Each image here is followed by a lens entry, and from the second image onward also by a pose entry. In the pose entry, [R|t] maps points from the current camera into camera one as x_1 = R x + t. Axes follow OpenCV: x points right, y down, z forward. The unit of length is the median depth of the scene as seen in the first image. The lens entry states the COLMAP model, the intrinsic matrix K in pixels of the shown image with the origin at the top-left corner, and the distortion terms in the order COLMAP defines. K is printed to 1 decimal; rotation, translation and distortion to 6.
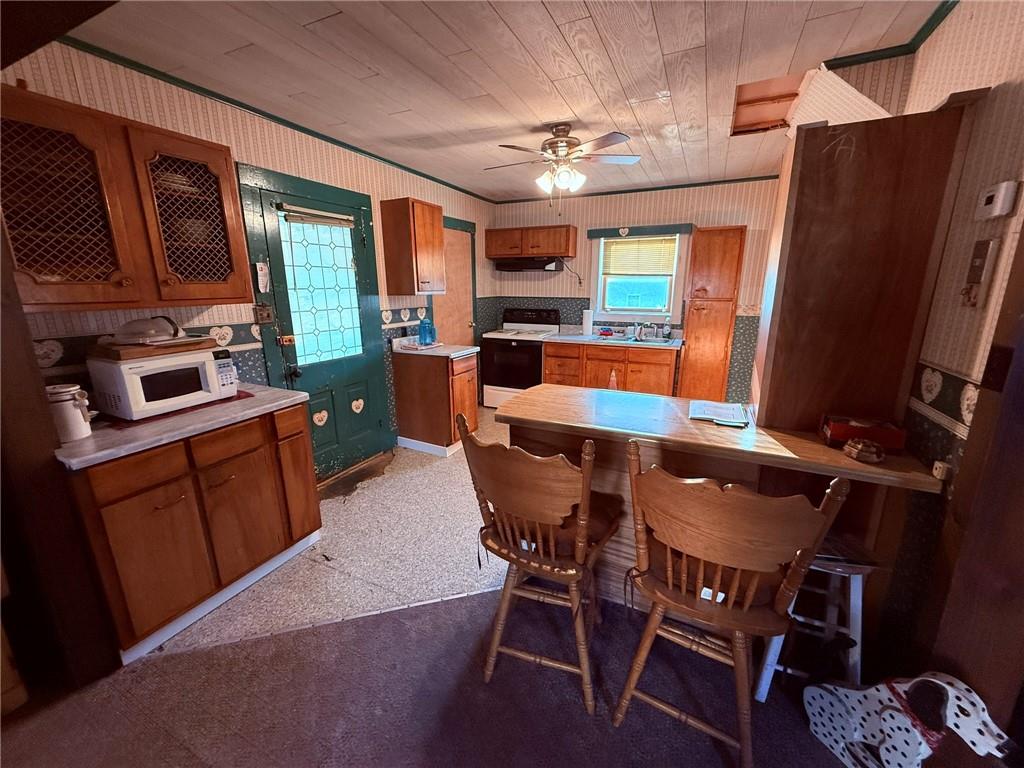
lens RADIAL K [[407.8, 0, 512.0], [0, 407.8, 384.0], [0, 0, 1]] dist [0.000577, -0.000061]
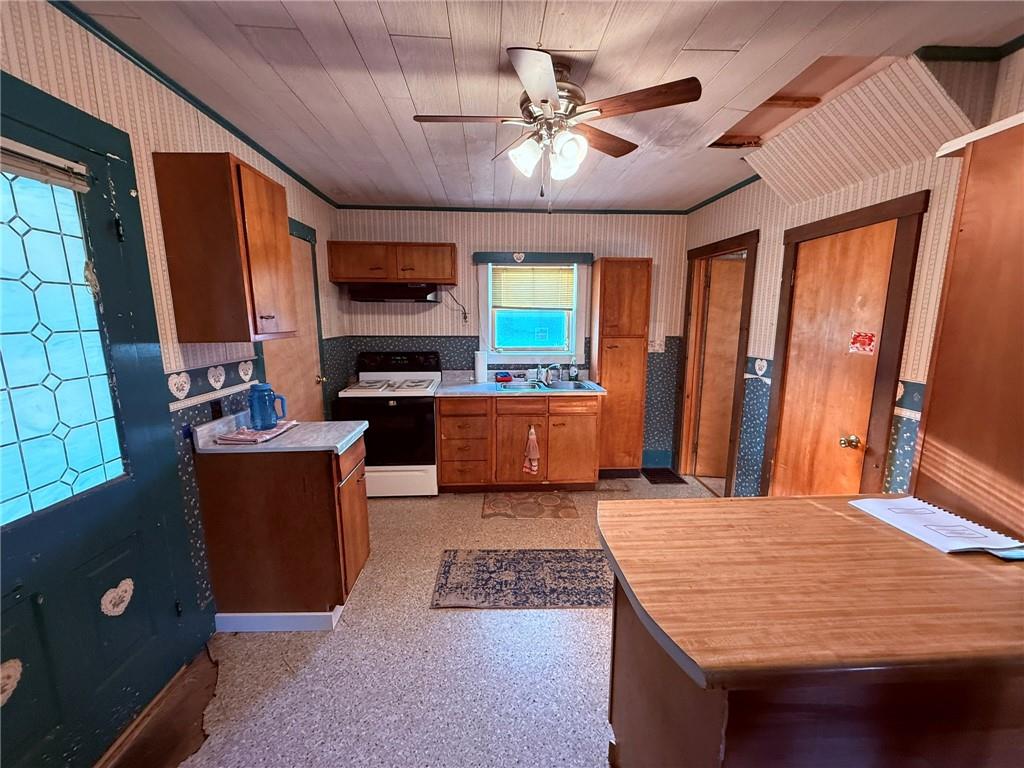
lens RADIAL K [[406.8, 0, 512.0], [0, 406.8, 384.0], [0, 0, 1]] dist [-0.000004, 0.000094]
pose [[0.879208, -0.074712, 0.470544, -0.167534], [0.110858, 0.992601, -0.049534, -0.088730], [-0.463362, 0.095714, 0.880985, 0.344452]]
